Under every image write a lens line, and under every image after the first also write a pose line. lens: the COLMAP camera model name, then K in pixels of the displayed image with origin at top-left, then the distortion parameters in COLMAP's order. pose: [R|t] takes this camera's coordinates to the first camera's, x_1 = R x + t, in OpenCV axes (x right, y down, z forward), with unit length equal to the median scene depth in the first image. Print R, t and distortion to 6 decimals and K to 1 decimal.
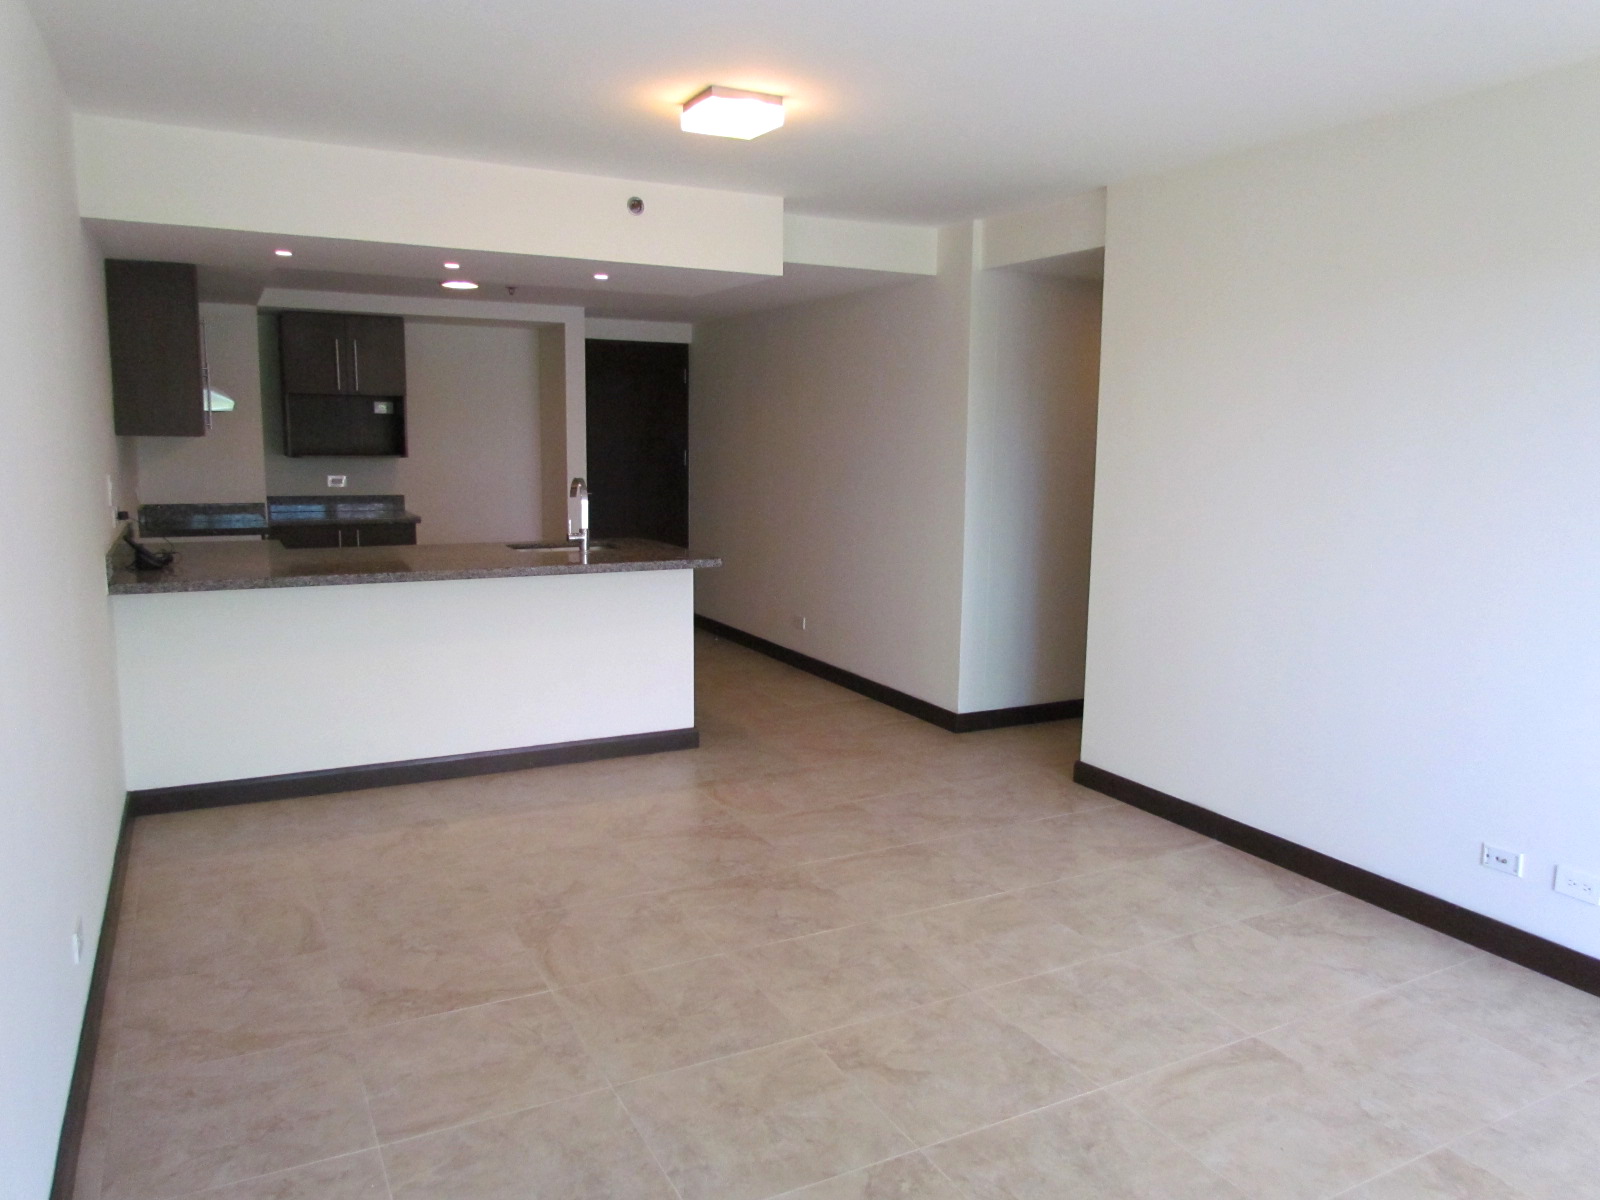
lens RADIAL K [[1133.5, 0, 800.5], [0, 1133.5, 599.8], [0, 0, 1]] dist [-0.028923, -0.004125]
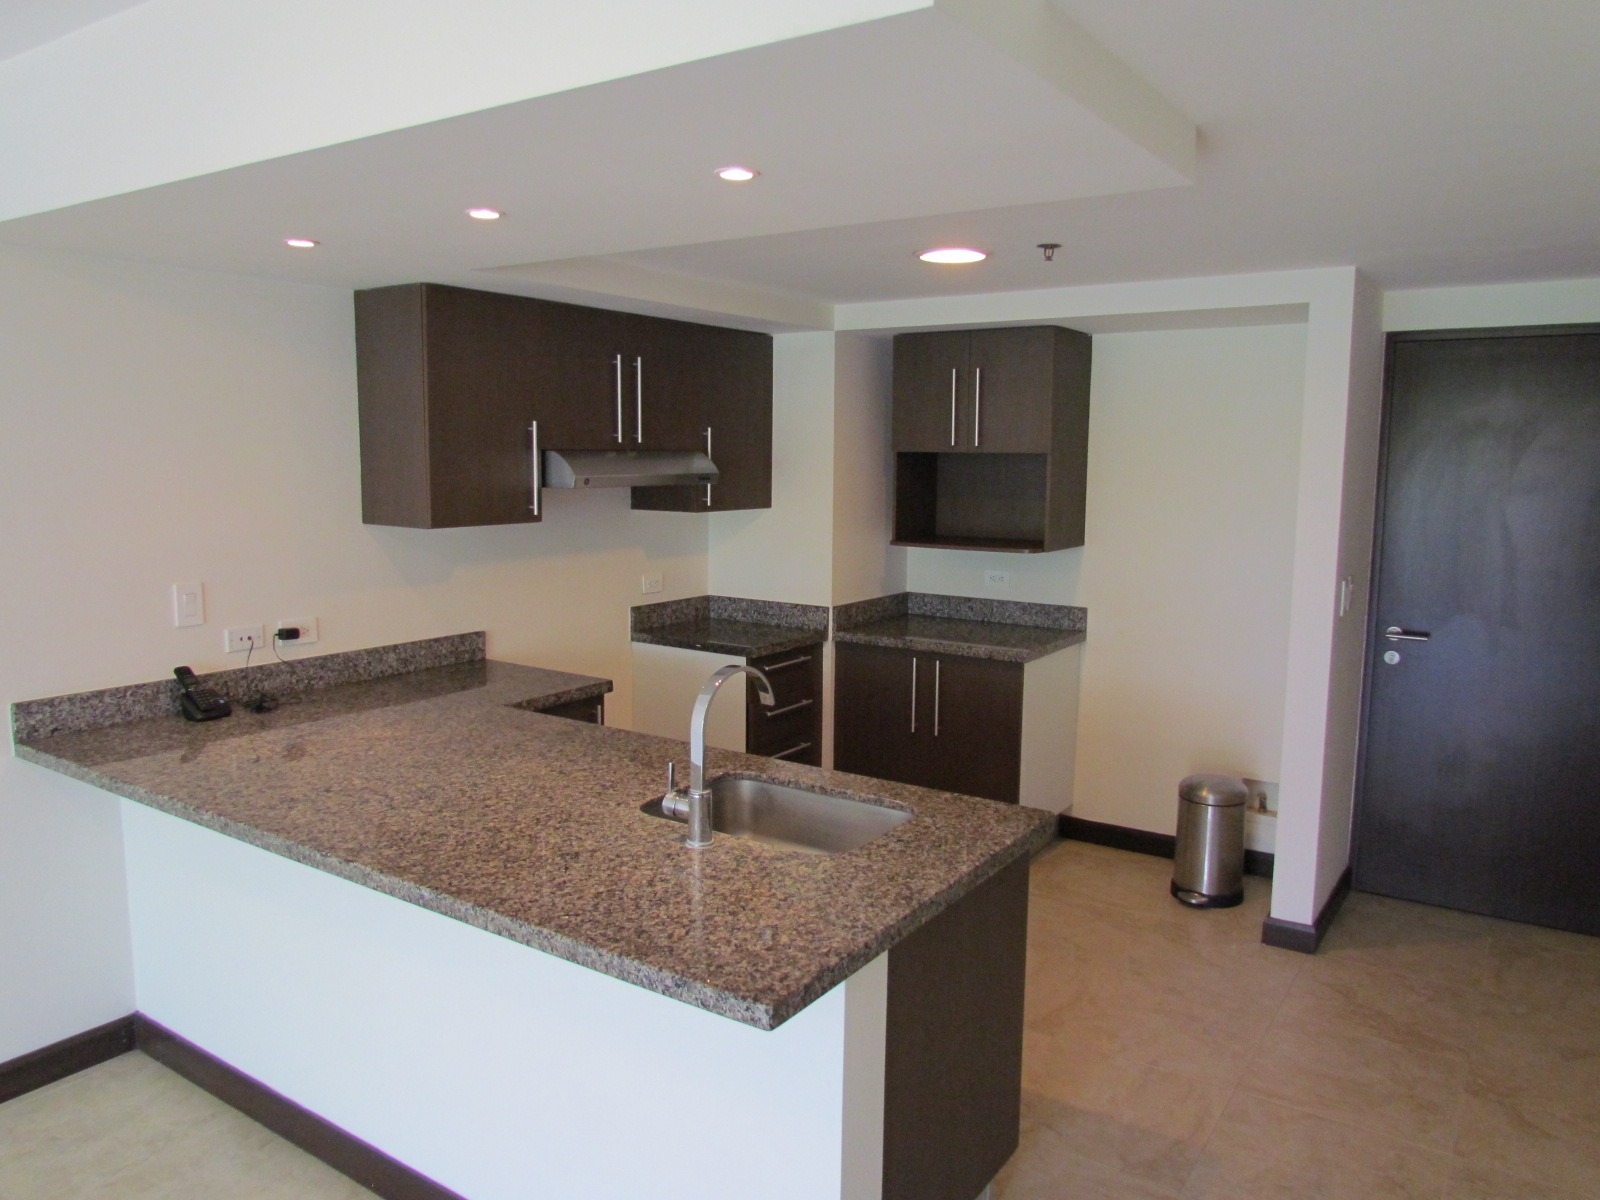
lens RADIAL K [[1133.5, 0, 801.0], [0, 1133.5, 594.4], [0, 0, 1]] dist [-0.028923, -0.004125]
pose [[0.461098, 0.101683, -0.881504, 0.154453], [-0.131613, 0.990262, 0.045385, -0.128460], [0.877535, 0.095090, 0.469990, 0.669320]]
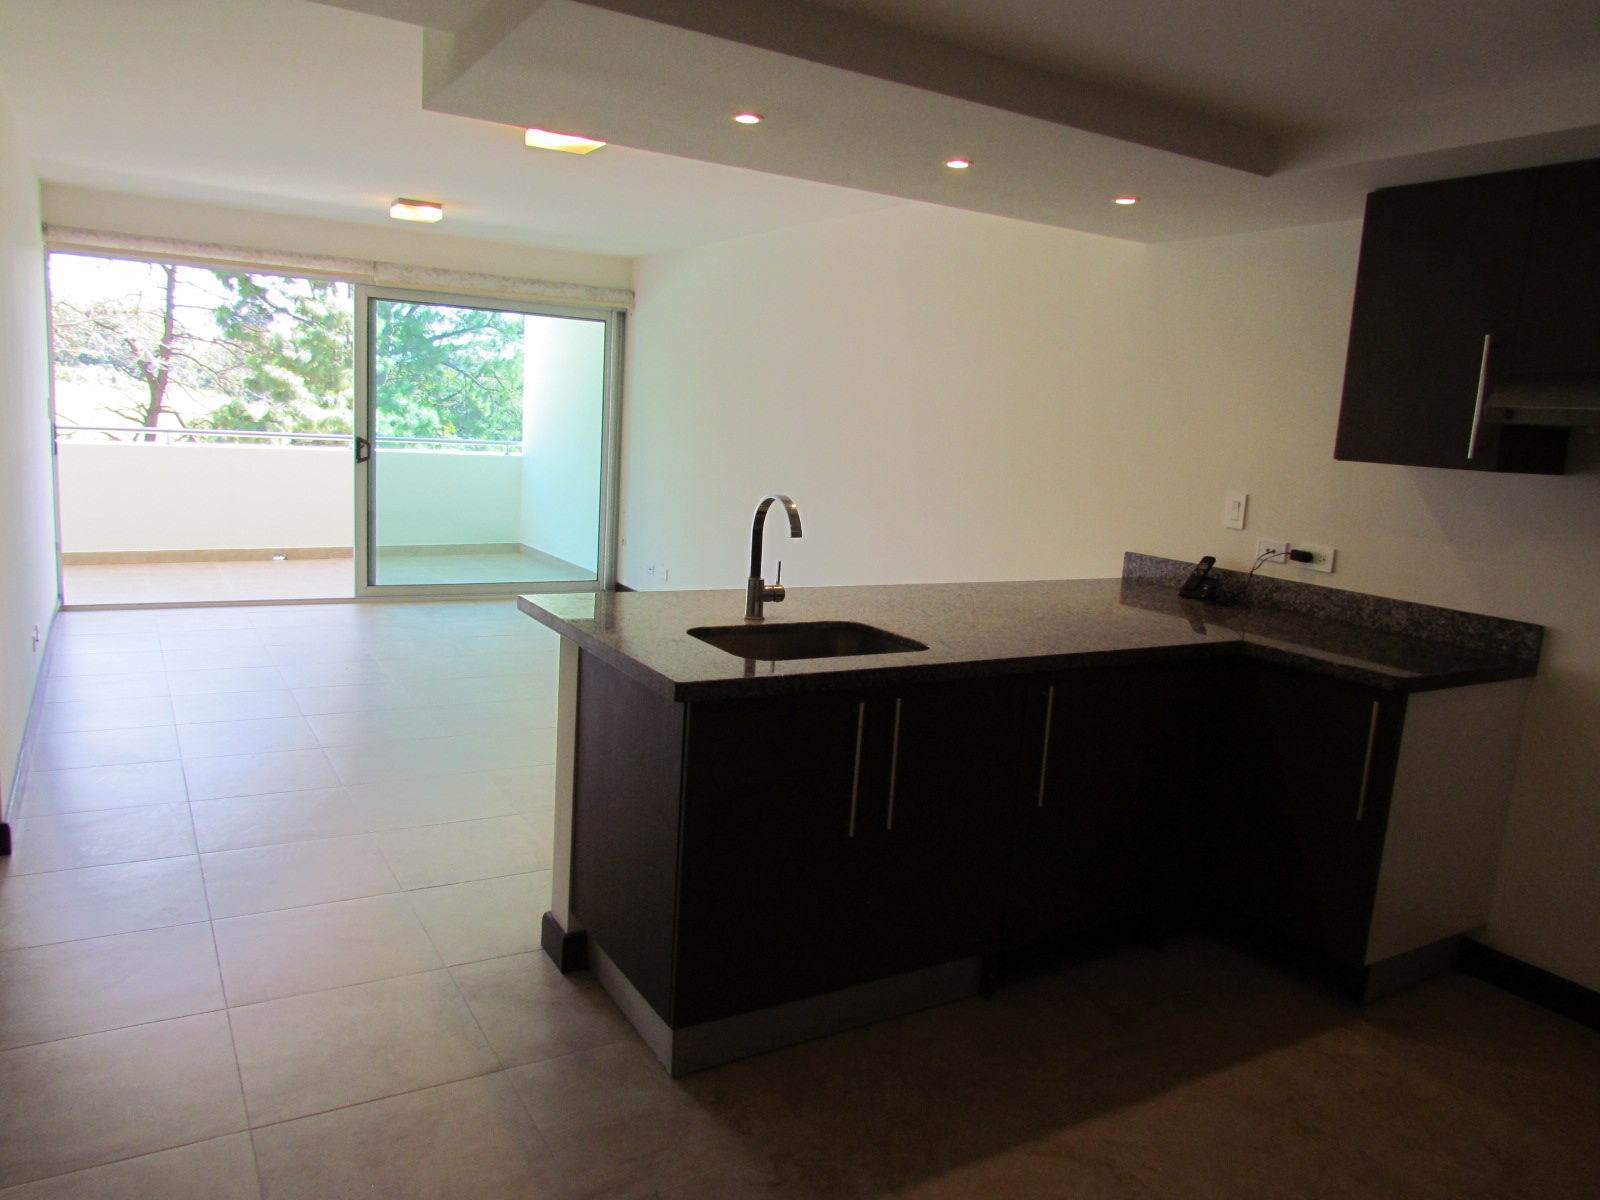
lens RADIAL K [[1133.5, 0, 800.6], [0, 1133.5, 601.8], [0, 0, 1]] dist [-0.028923, -0.004125]
pose [[-0.990815, -0.067888, -0.116948, -0.219267], [-0.100745, 0.947484, 0.303519, -0.201368], [0.090201, 0.312513, -0.945621, 1.469543]]
